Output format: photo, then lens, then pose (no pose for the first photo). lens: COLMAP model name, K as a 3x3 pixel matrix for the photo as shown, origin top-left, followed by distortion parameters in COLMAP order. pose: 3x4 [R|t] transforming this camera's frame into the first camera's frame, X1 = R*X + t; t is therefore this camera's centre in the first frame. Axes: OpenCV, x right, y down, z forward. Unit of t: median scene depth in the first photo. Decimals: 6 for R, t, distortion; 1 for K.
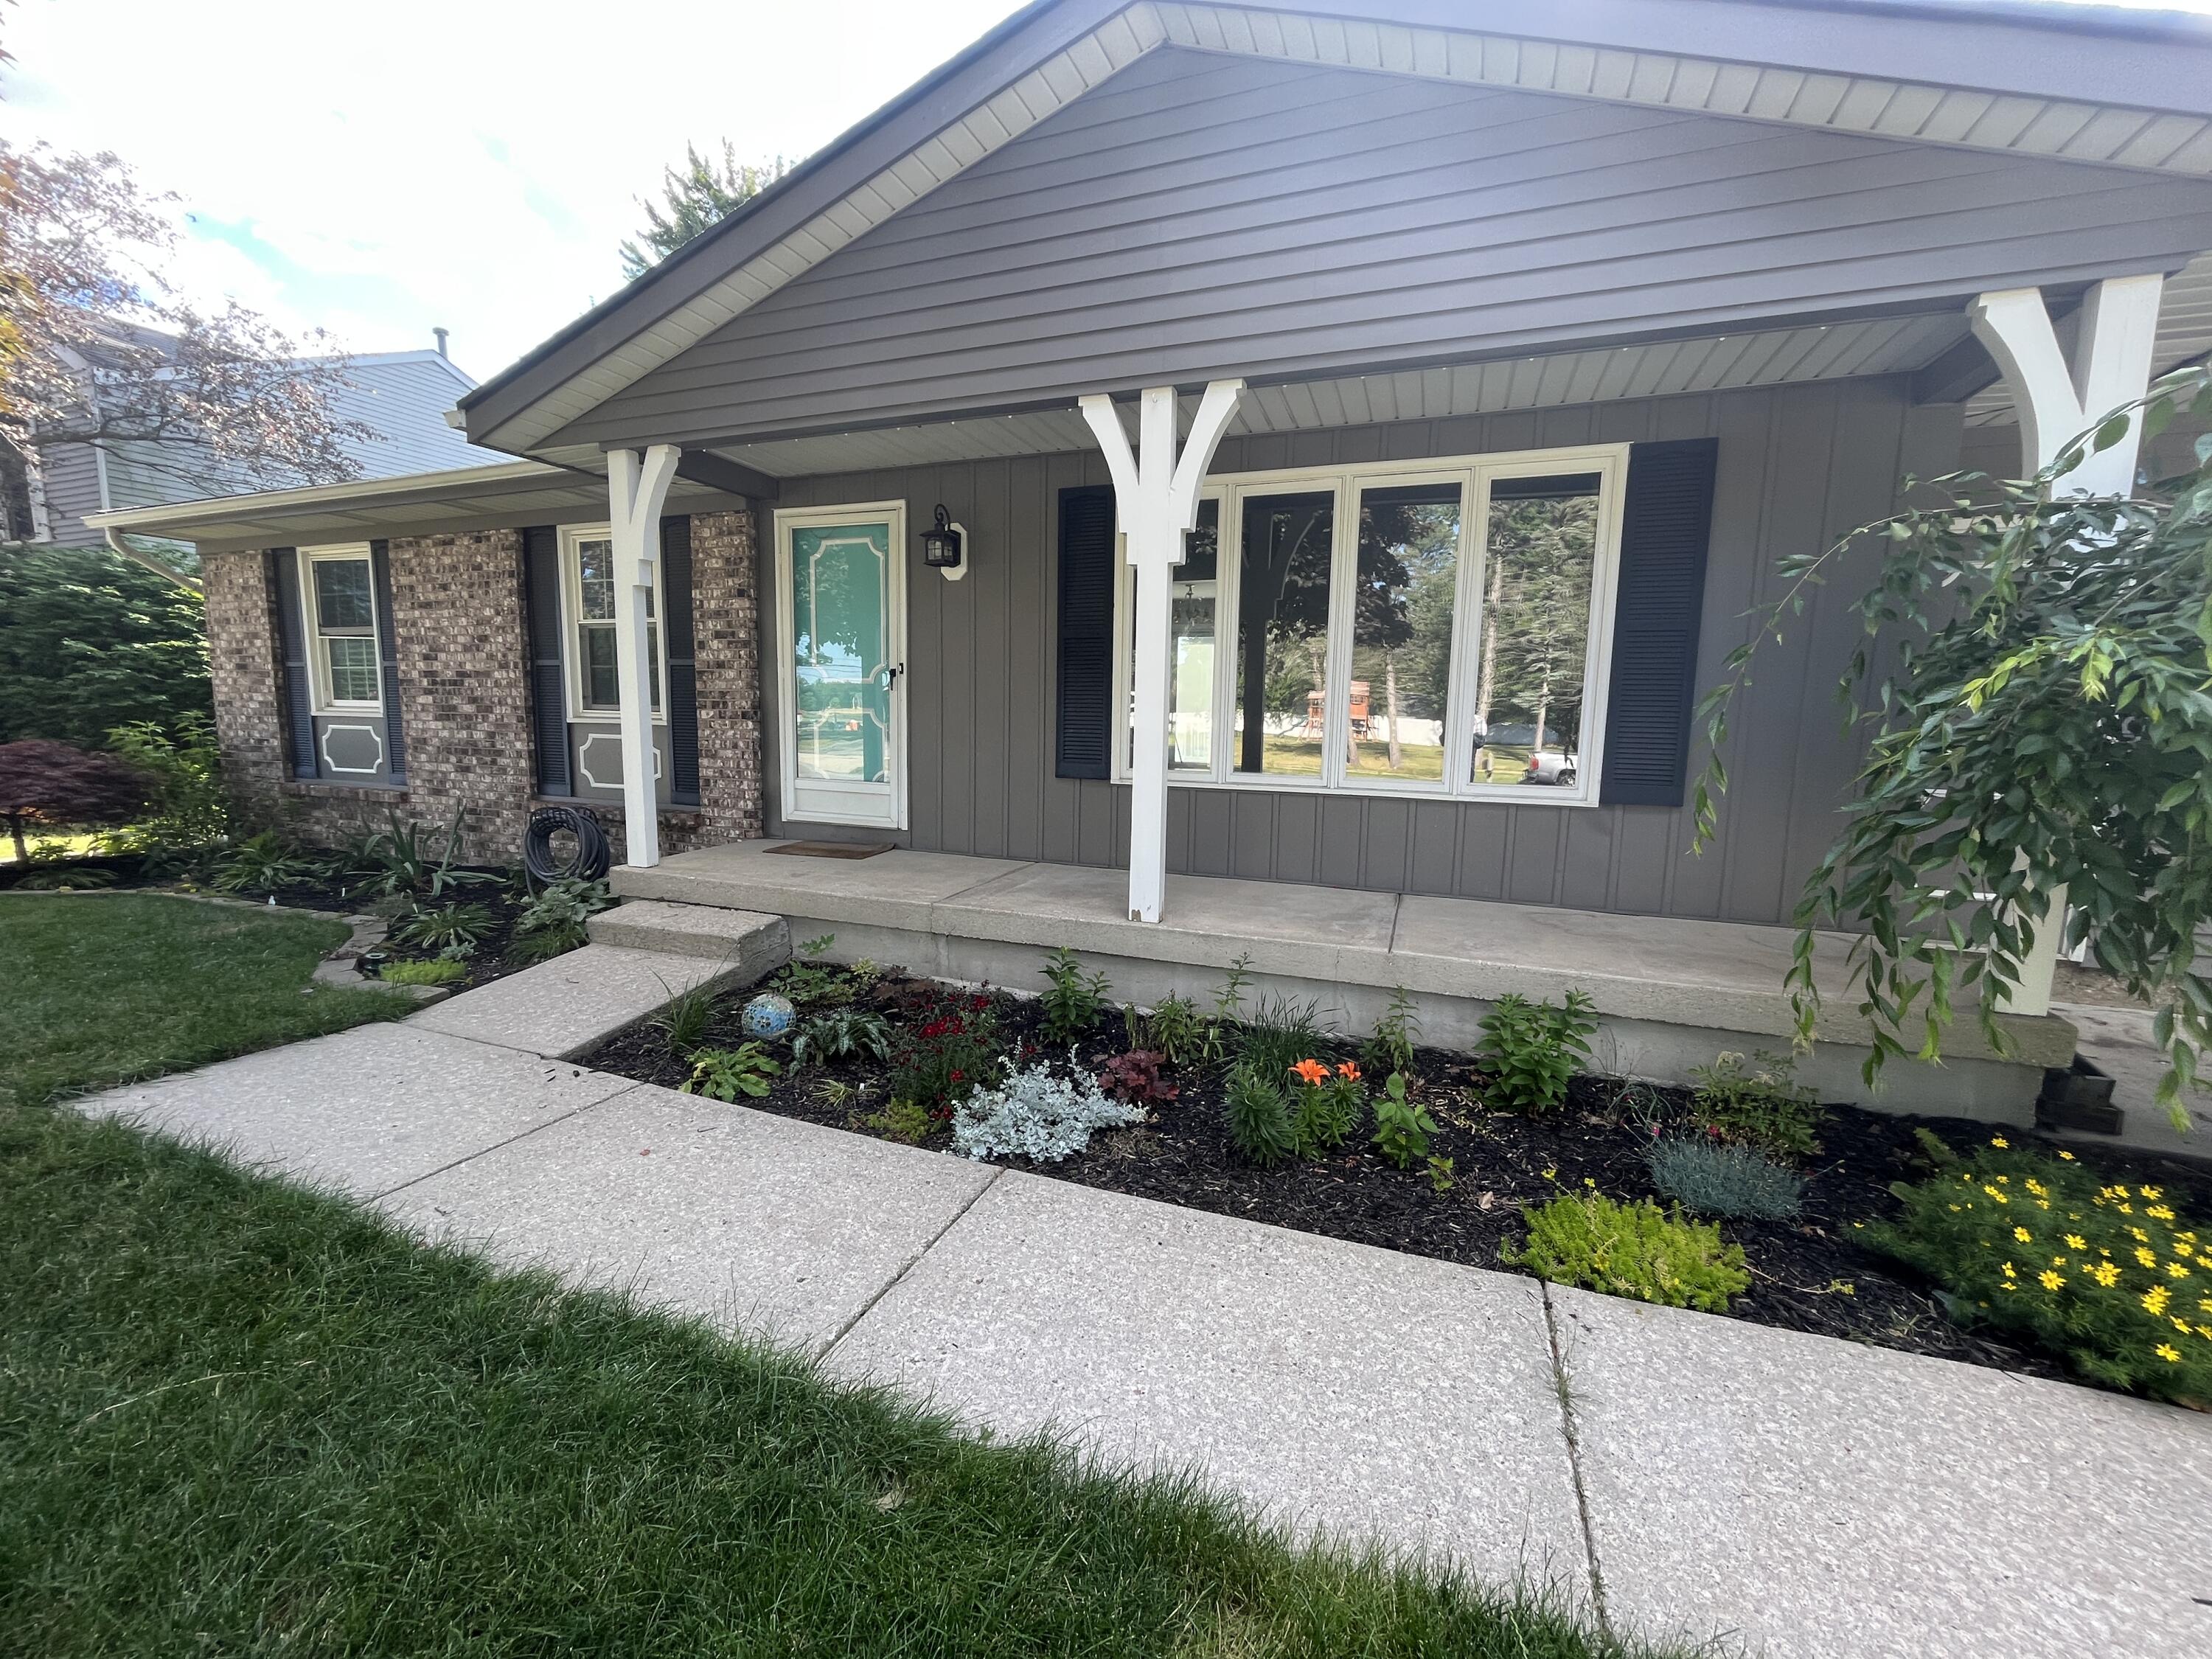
lens RADIAL K [[895.4, 0, 1095.7], [0, 895.4, 828.8], [0, 0, 1]] dist [-0.003137, -0.000253]
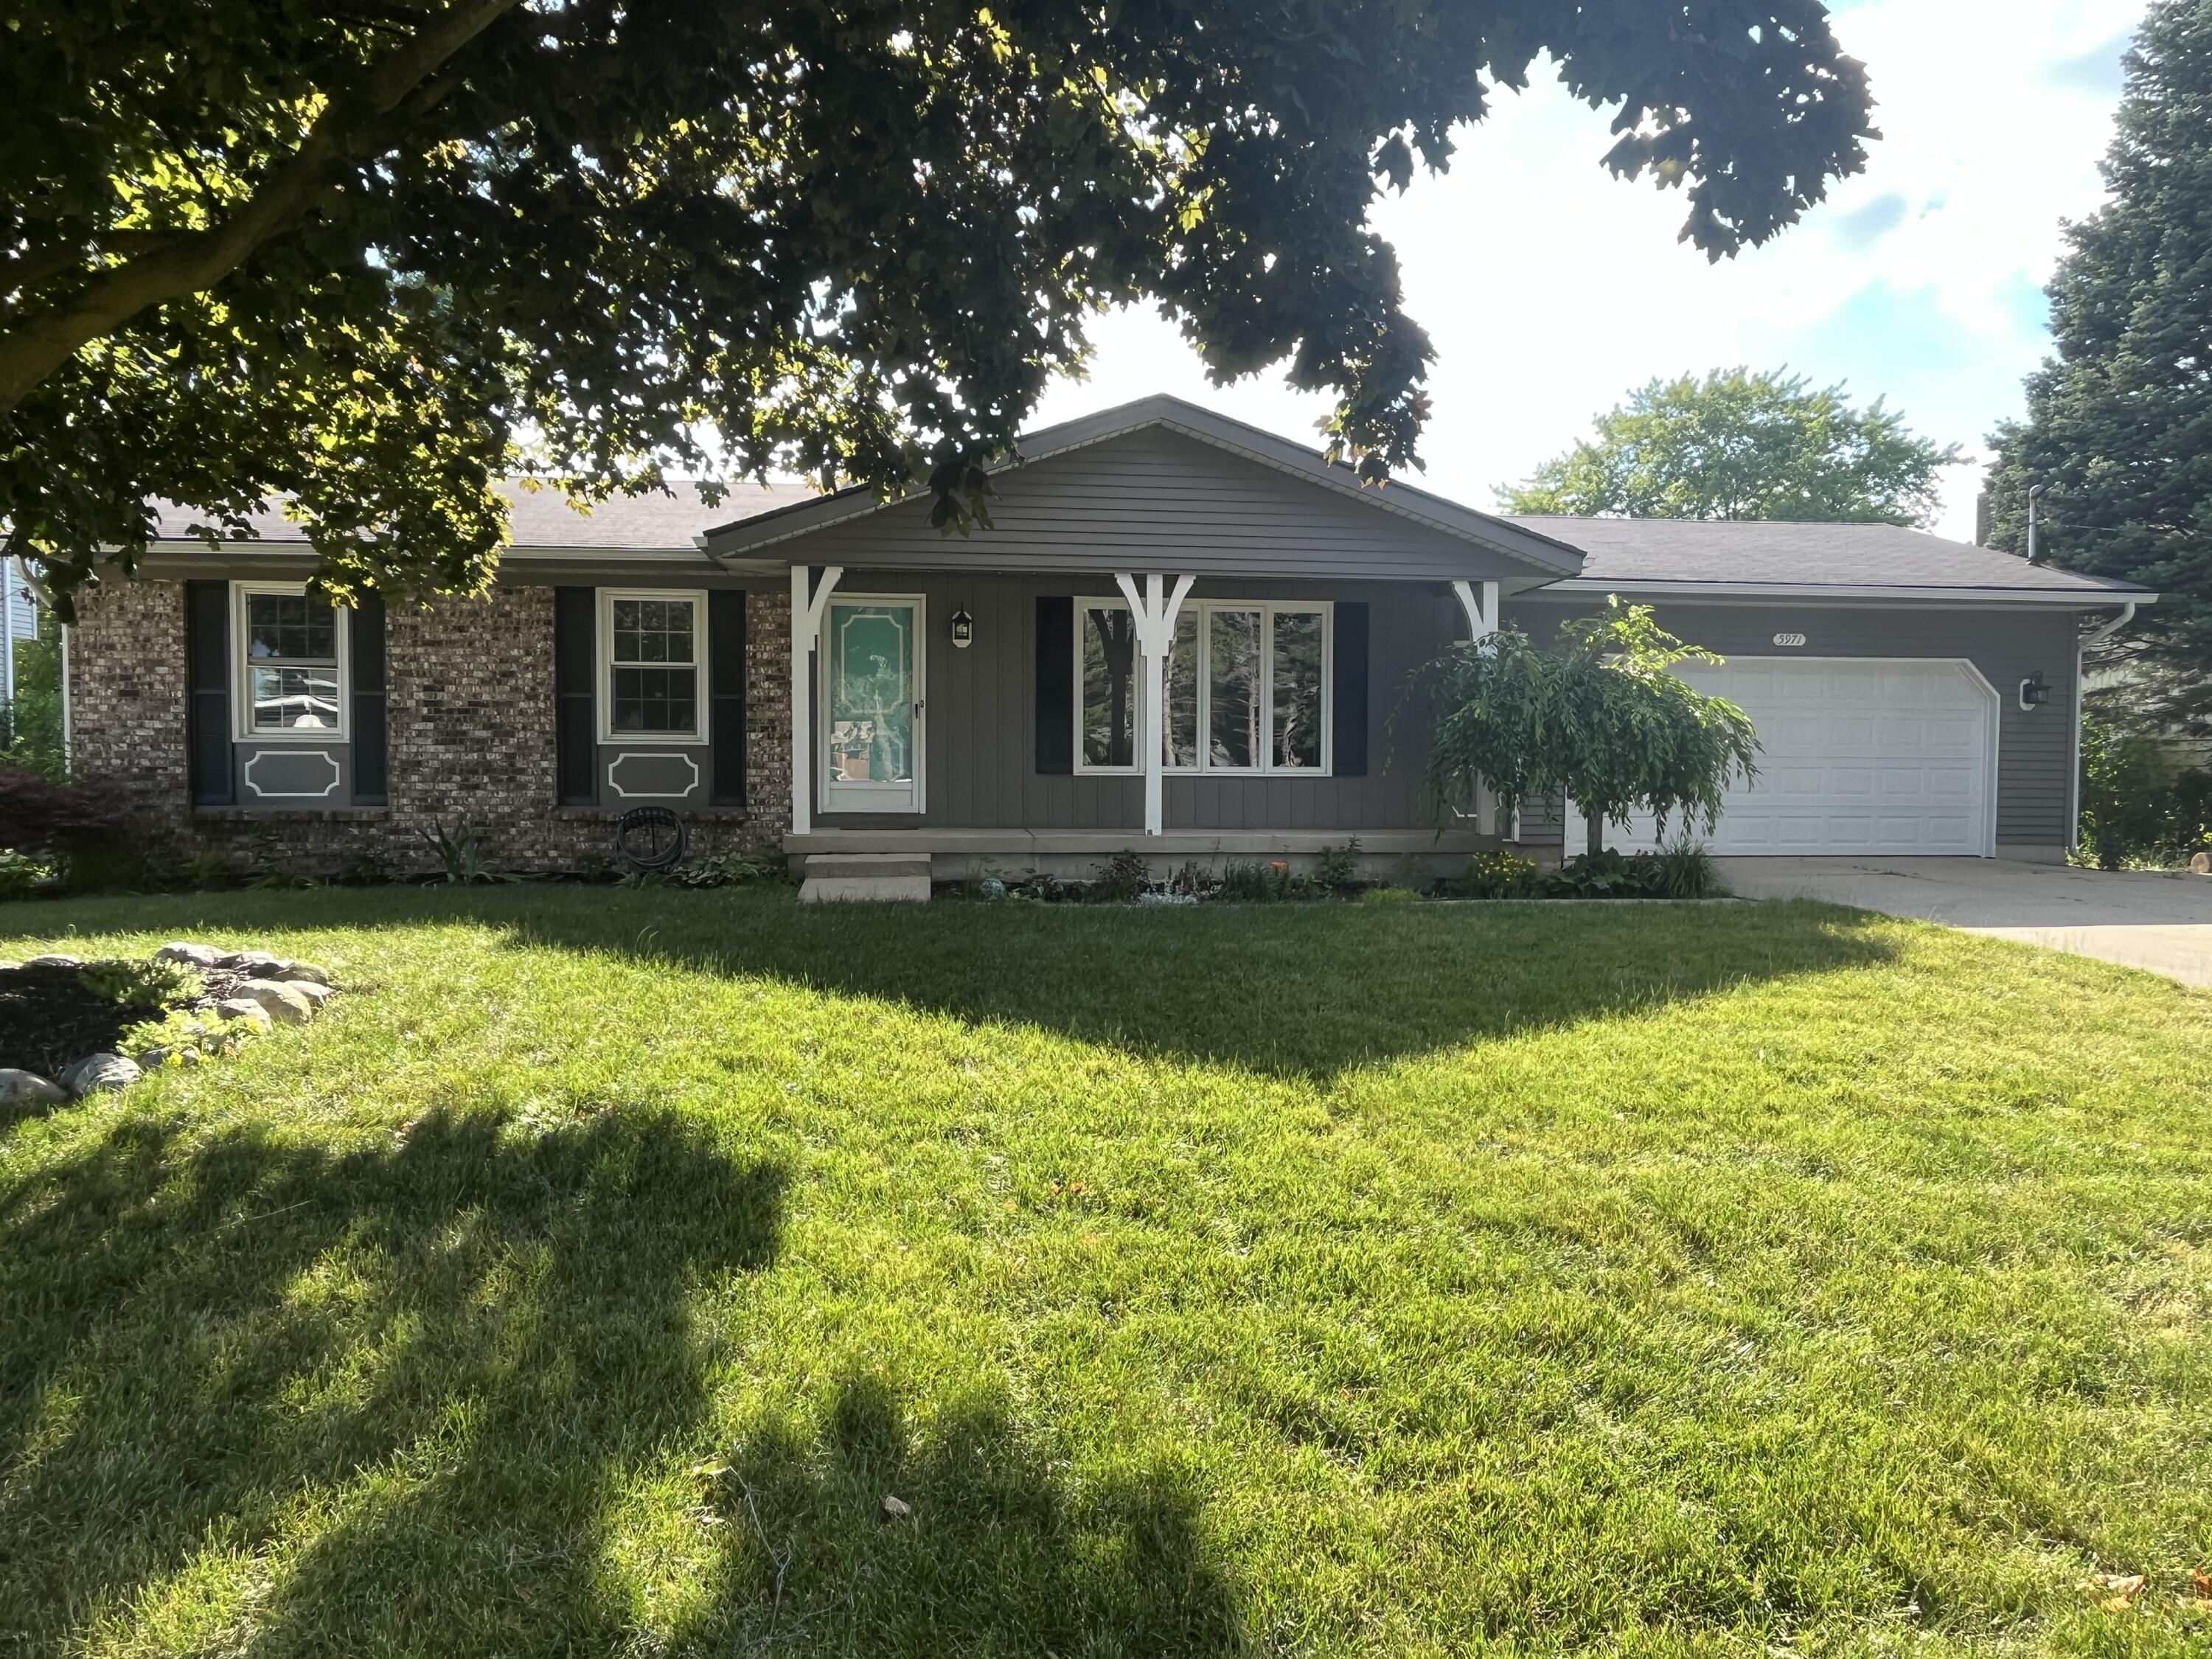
lens RADIAL K [[1372.3, 0, 1109.4], [0, 1372.3, 826.1], [0, 0, 1]] dist [-0.004764, -0.002173]
pose [[0.887160, -0.032958, 0.460283, -0.816955], [0.069982, 0.995519, -0.063602, 0.154830], [-0.456125, 0.088636, 0.885491, -0.932235]]
